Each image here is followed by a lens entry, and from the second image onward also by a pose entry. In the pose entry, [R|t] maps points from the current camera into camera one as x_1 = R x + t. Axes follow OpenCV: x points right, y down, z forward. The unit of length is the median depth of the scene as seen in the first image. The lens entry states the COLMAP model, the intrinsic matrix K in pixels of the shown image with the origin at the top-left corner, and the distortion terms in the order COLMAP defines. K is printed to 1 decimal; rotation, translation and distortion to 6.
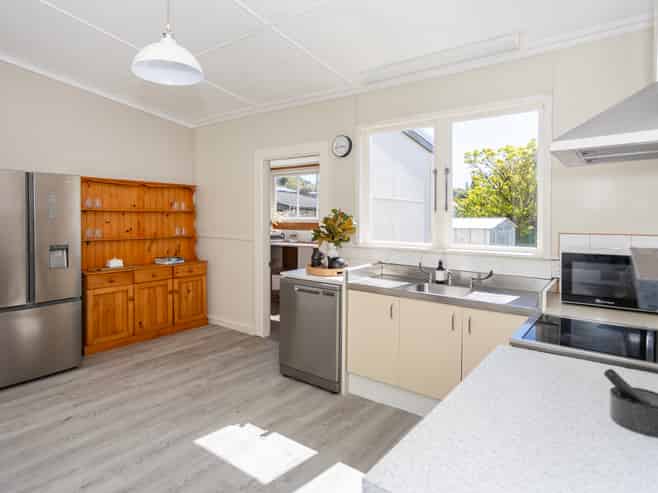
lens RADIAL K [[395.4, 0, 327.7], [0, 395.4, 223.7], [0, 0, 1]] dist [0.001892, 0.000279]
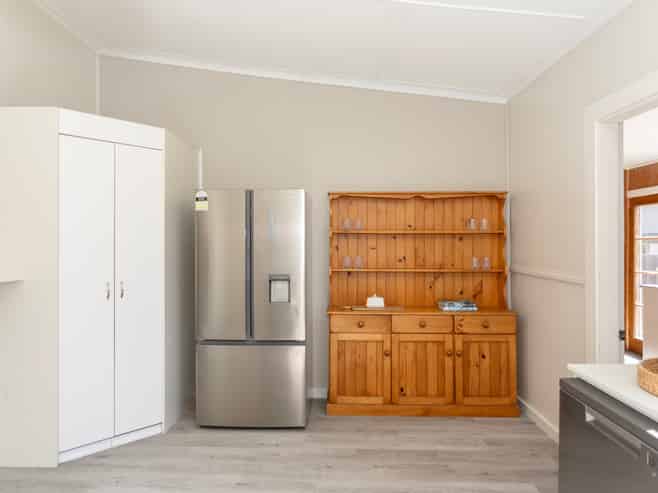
lens RADIAL K [[436.9, 0, 329.0], [0, 436.9, 246.5], [0, 0, 1]] dist [-0.004194, -0.000141]
pose [[0.555429, -0.005600, -0.831545, 0.104998], [-0.010320, 0.999854, -0.013627, 0.004749], [0.831500, 0.016151, 0.555290, 0.425521]]
